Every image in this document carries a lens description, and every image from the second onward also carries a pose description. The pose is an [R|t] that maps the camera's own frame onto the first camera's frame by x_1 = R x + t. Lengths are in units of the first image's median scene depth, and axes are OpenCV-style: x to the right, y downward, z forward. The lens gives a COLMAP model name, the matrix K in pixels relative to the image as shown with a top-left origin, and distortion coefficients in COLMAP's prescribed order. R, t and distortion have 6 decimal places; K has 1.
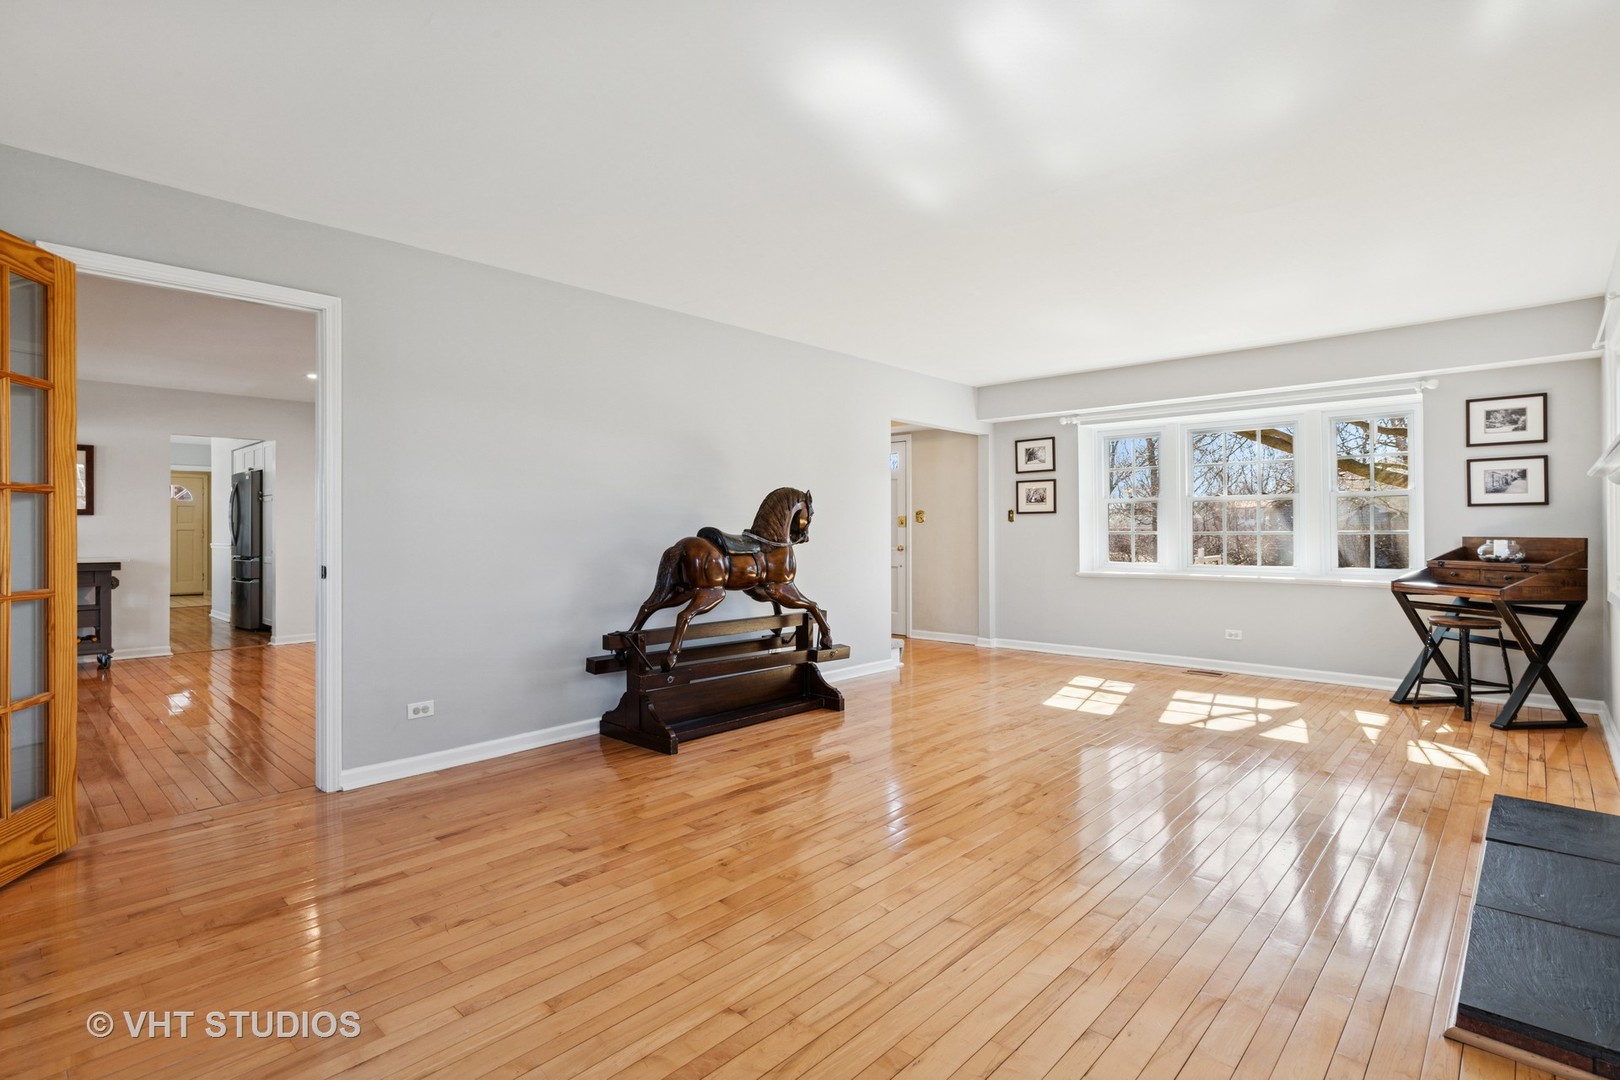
lens RADIAL K [[791.7, 0, 820.7], [0, 791.7, 538.5], [0, 0, 1]] dist [-0.001281, 0.002725]
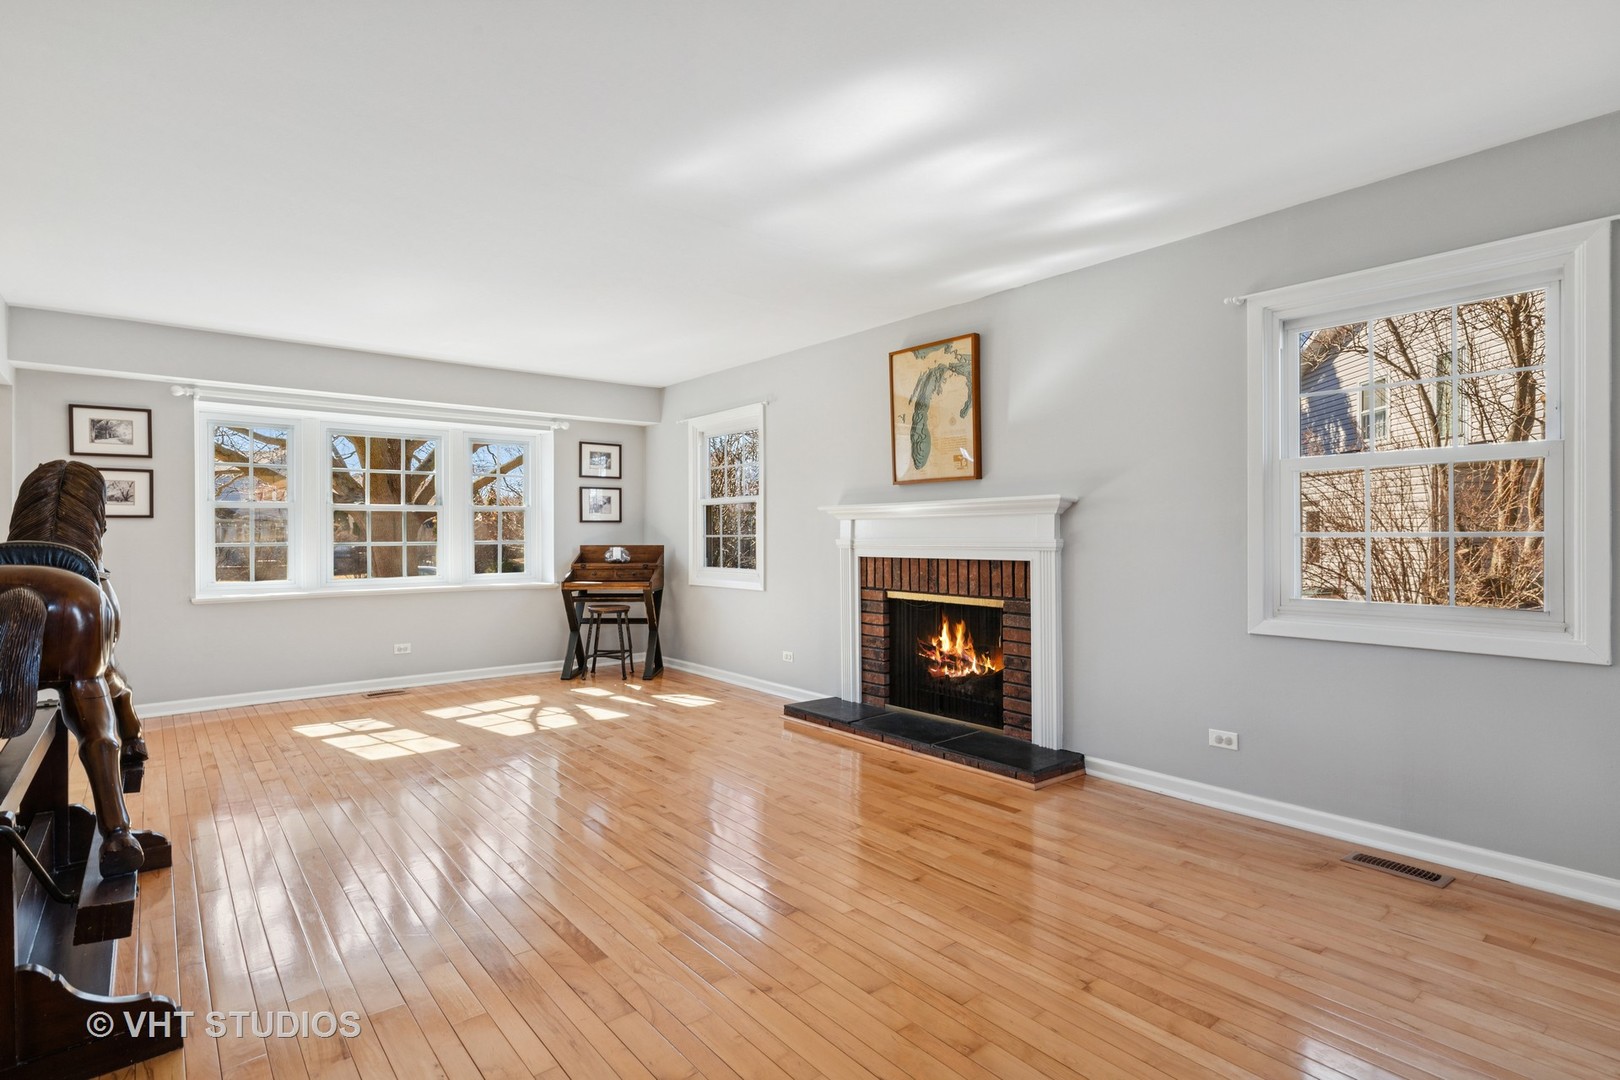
lens RADIAL K [[791.7, 0, 822.6], [0, 791.7, 528.6], [0, 0, 1]] dist [-0.001281, 0.002725]
pose [[0.128713, 0.012292, 0.991606, -0.409248], [0.014929, 0.999786, -0.014331, -0.004483], [-0.991570, 0.016648, 0.128502, 0.402408]]
